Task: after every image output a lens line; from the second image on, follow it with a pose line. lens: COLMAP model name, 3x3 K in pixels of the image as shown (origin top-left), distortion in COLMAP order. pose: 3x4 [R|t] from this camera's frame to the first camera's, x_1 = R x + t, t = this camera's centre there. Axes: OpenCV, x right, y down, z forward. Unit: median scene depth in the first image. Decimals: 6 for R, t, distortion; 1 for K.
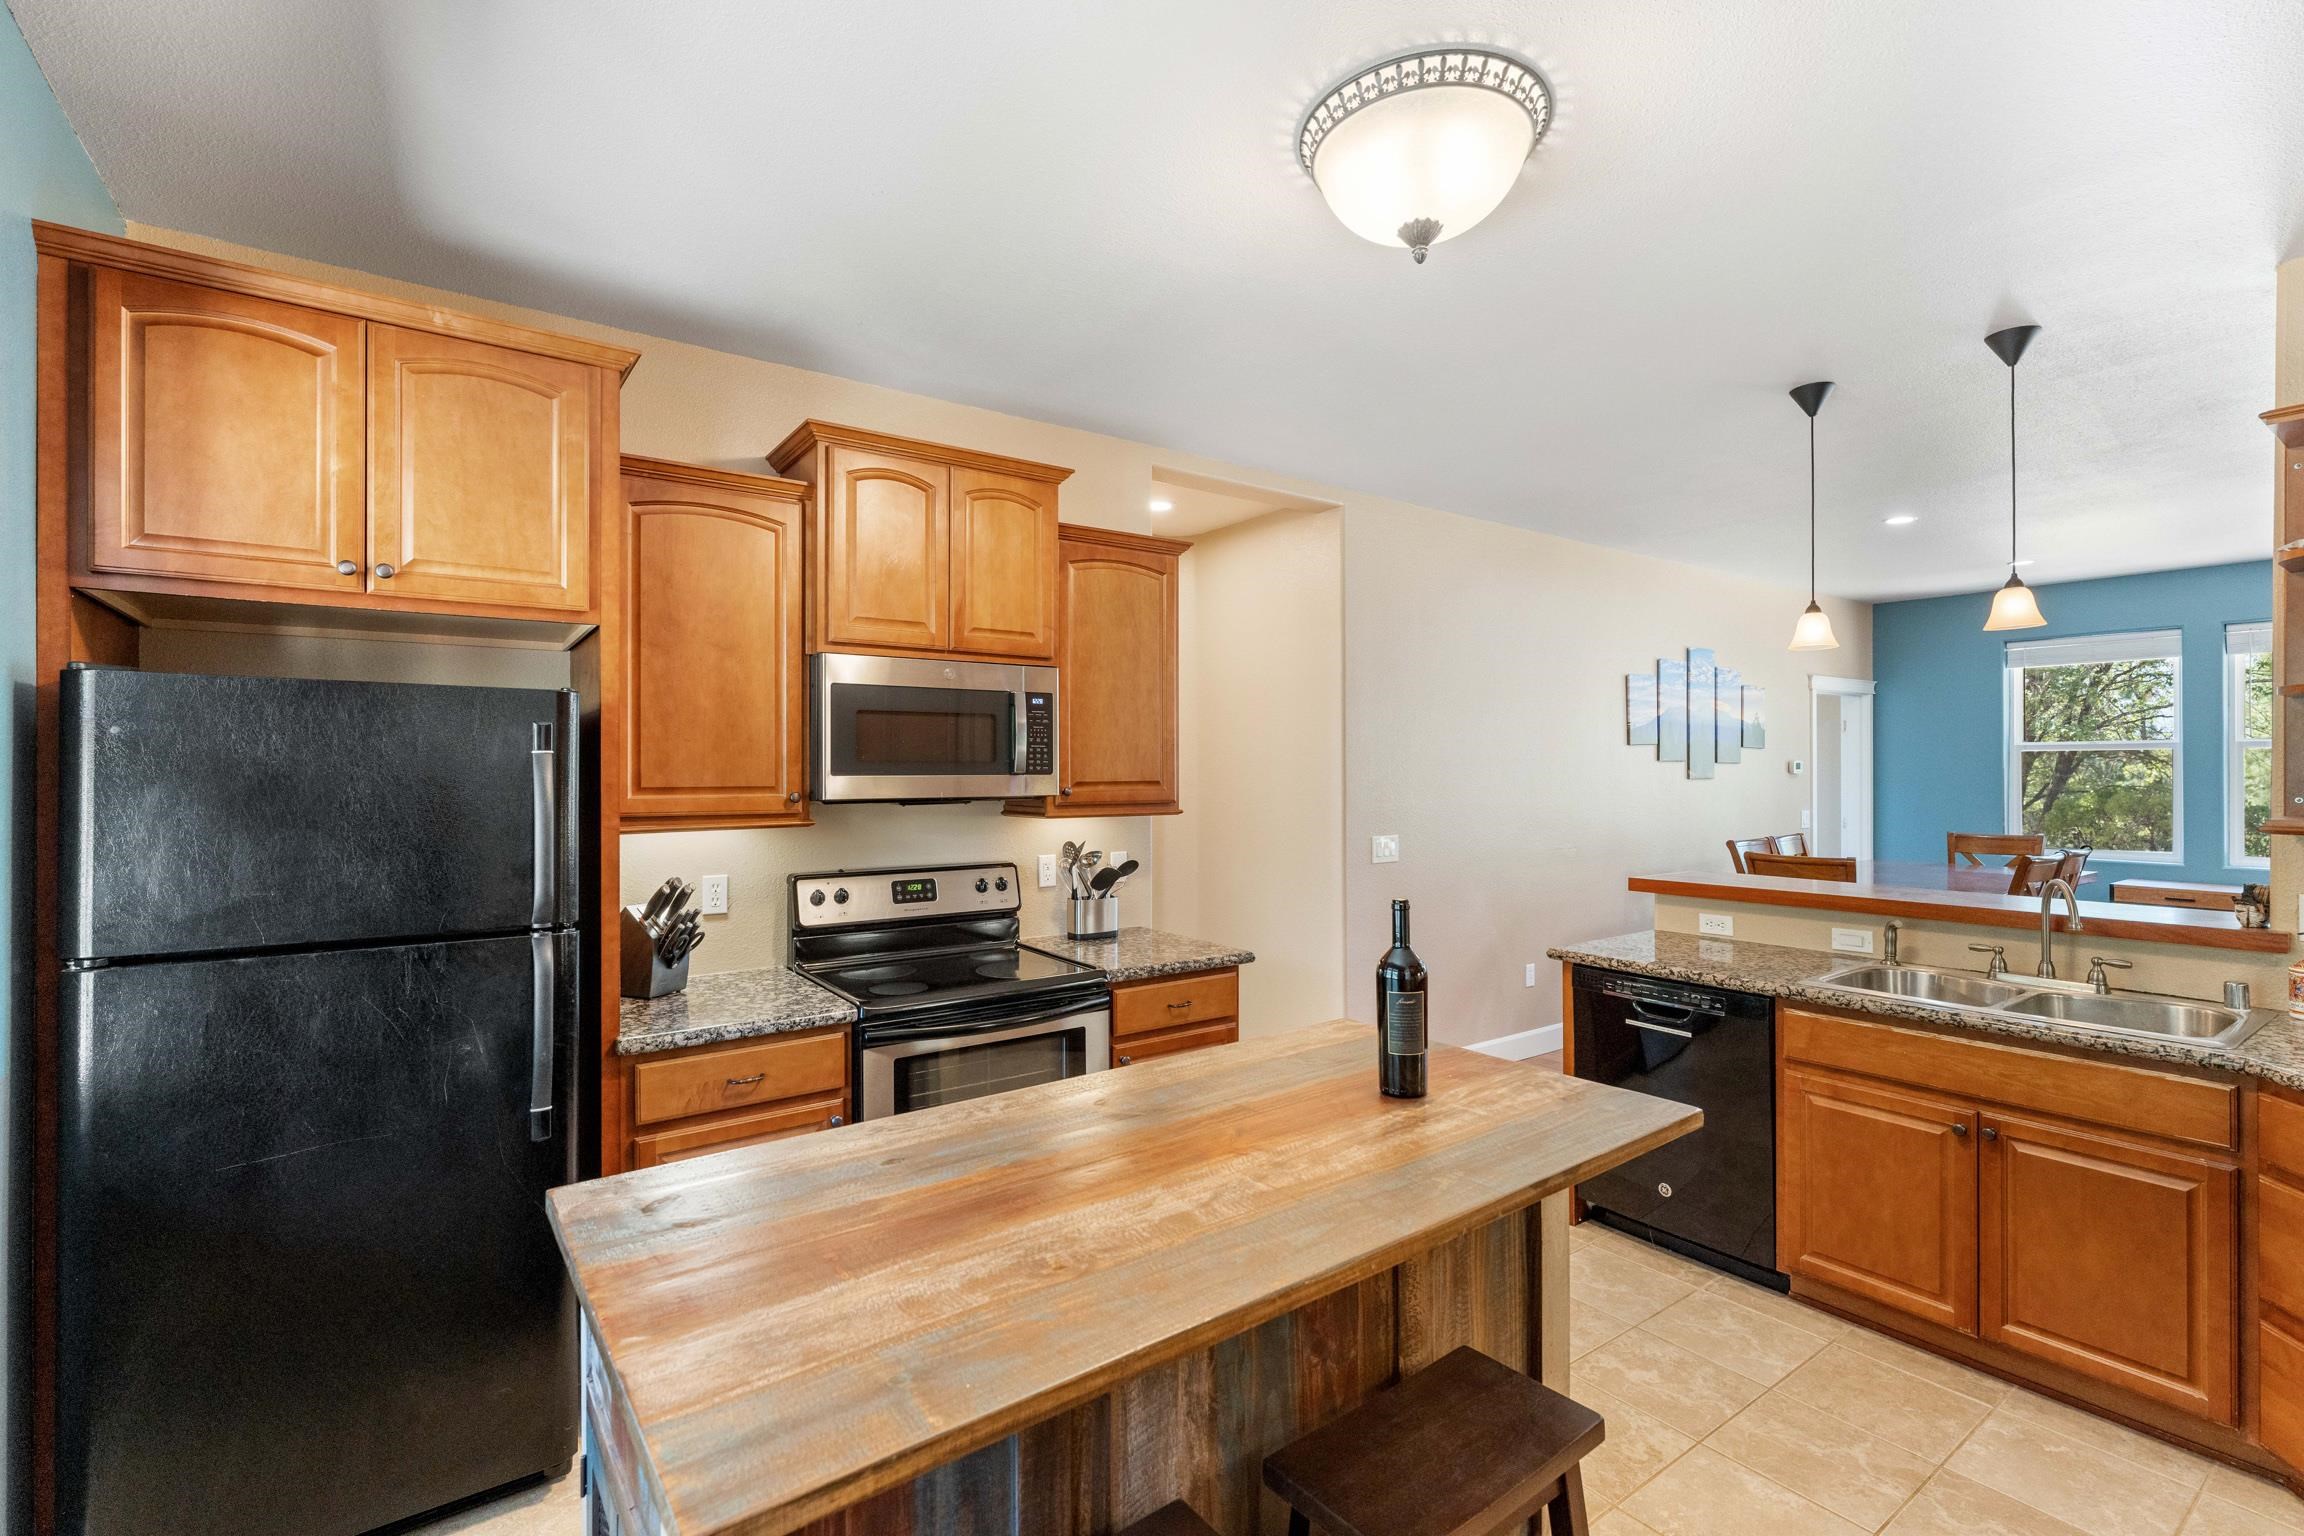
lens RADIAL K [[1031.3, 0, 1154.2], [0, 1031.3, 770.4], [0, 0, 1]] dist [-0.001310, -0.000057]
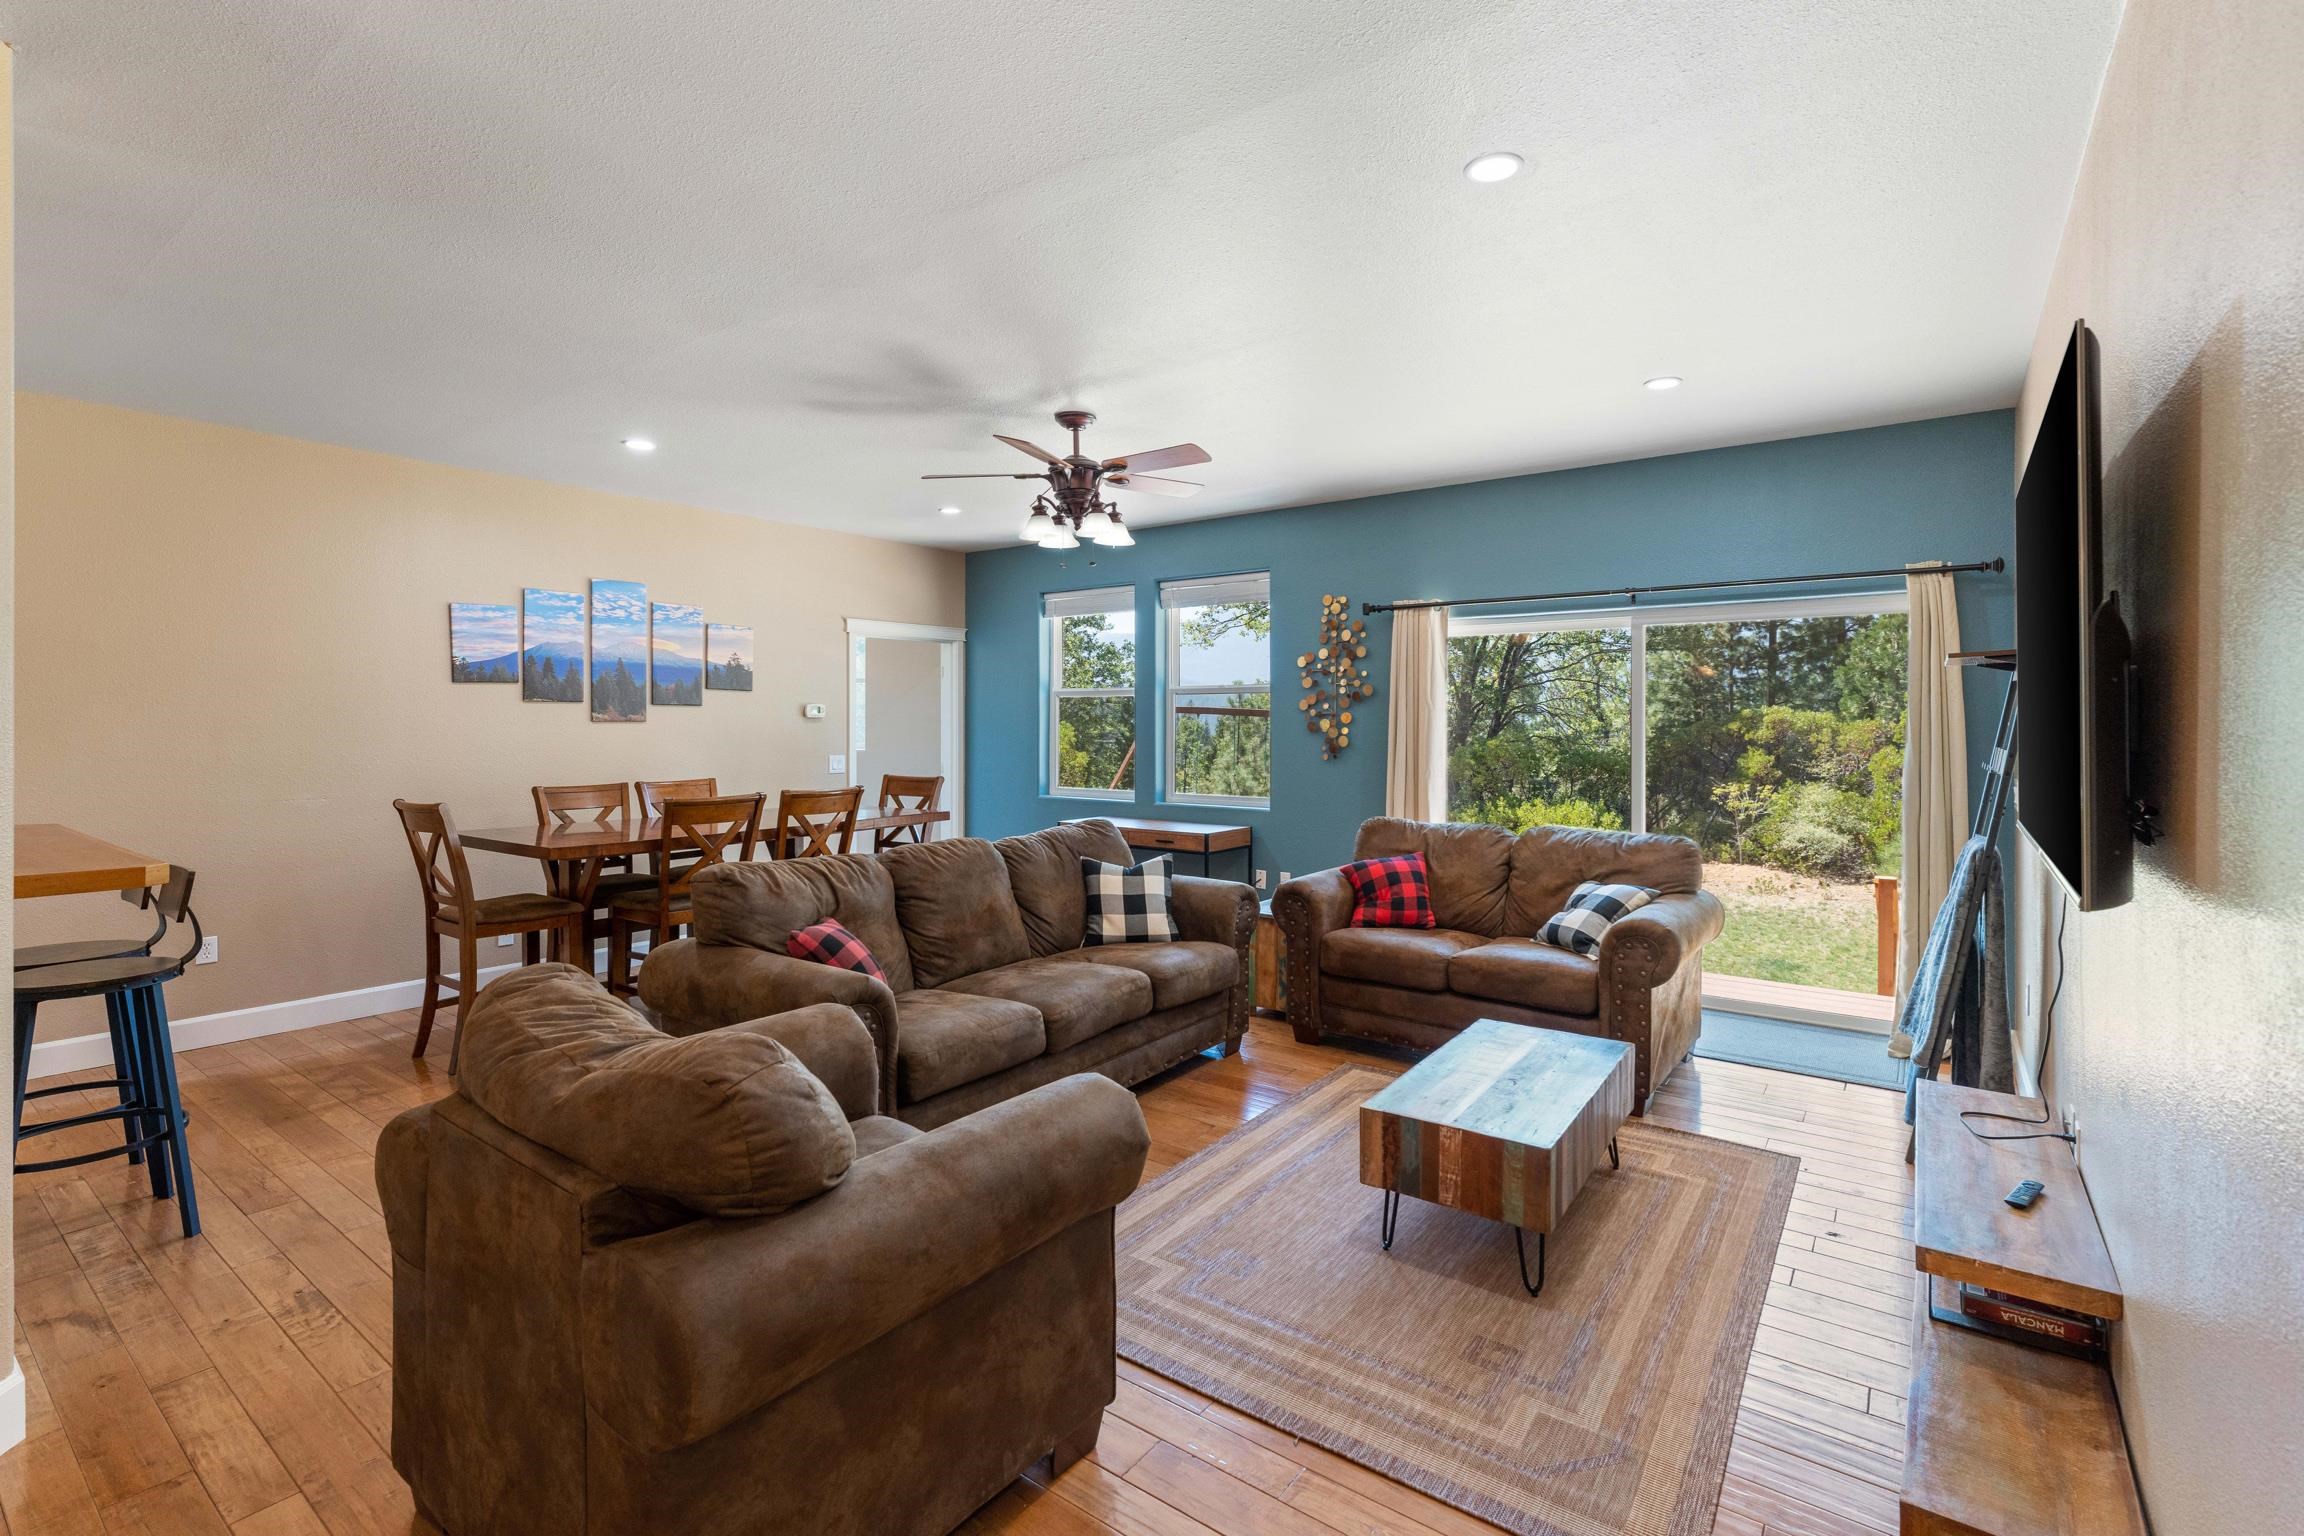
lens RADIAL K [[1031.3, 0, 1148.8], [0, 1031.3, 747.3], [0, 0, 1]] dist [-0.001310, -0.000057]
pose [[0.956447, -0.002048, 0.291900, 0.726632], [-0.004080, 0.999784, 0.020382, 0.011055], [-0.291879, -0.020685, 0.956232, -0.034557]]
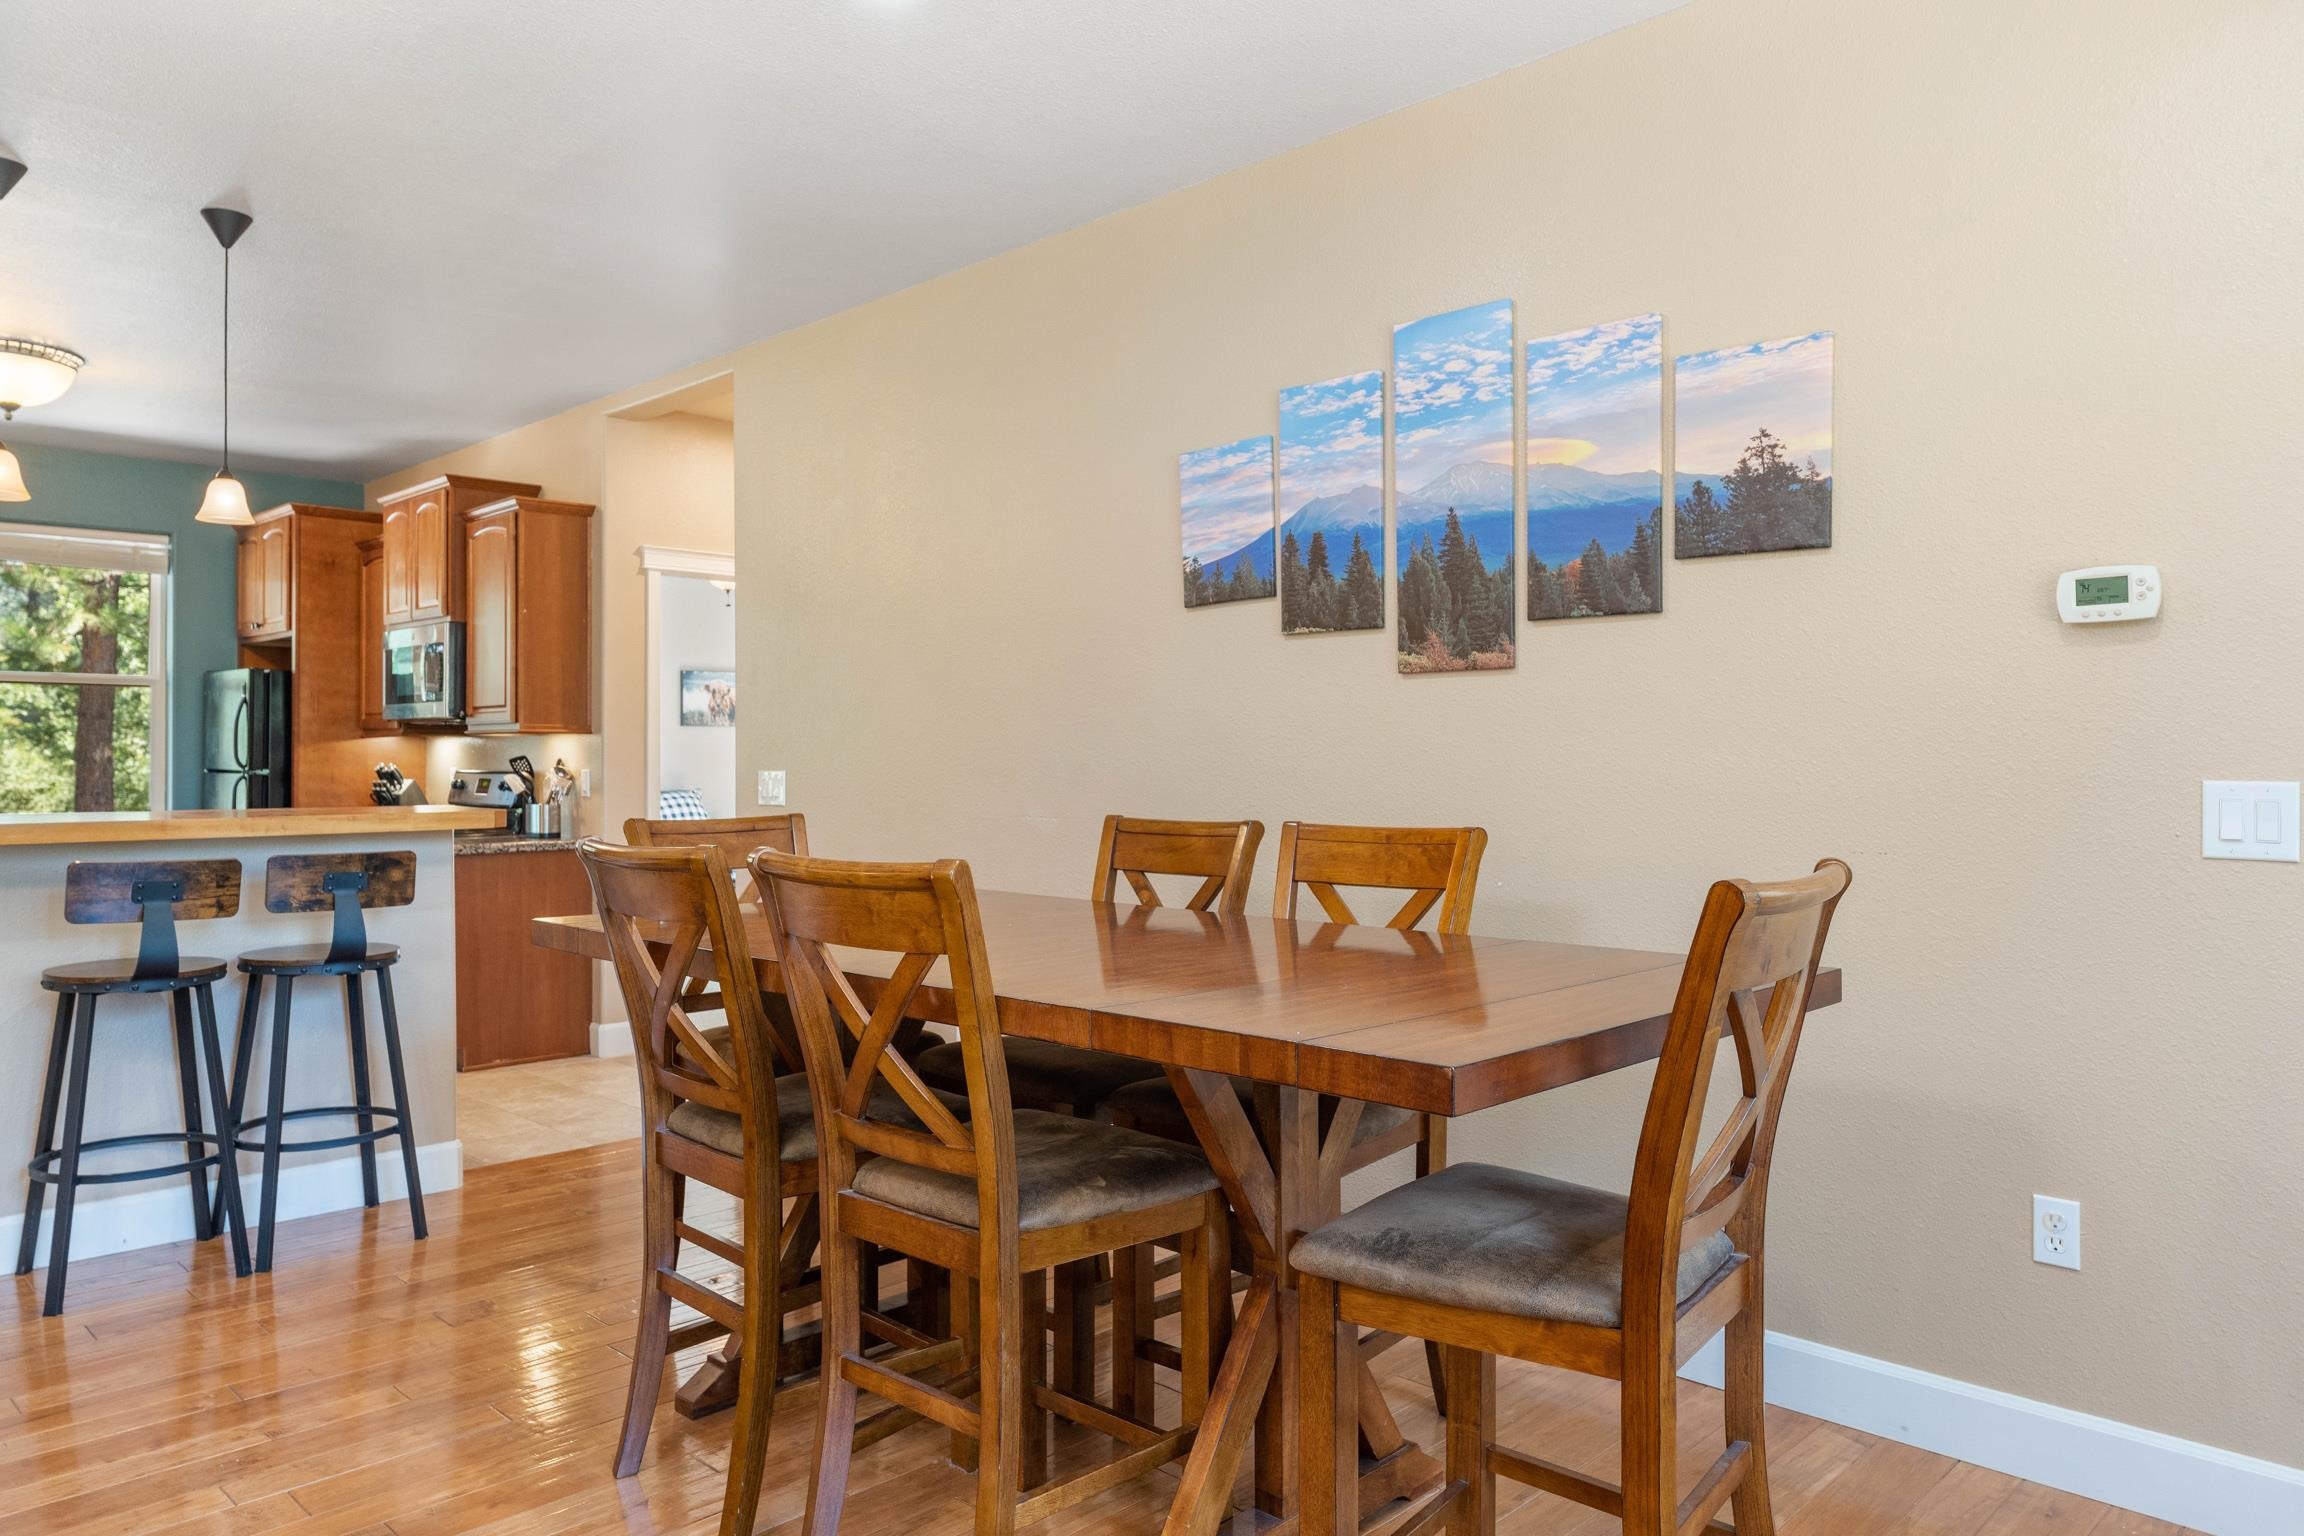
lens RADIAL K [[1574.4, 0, 1150.8], [0, 1574.4, 758.9], [0, 0, 1]] dist [-0.000611, 0.000146]
pose [[0.164964, 0.005119, -0.986286, 1.078138], [0.004033, 0.999975, 0.005864, 0.036637], [0.986291, -0.004945, 0.164939, 0.814842]]
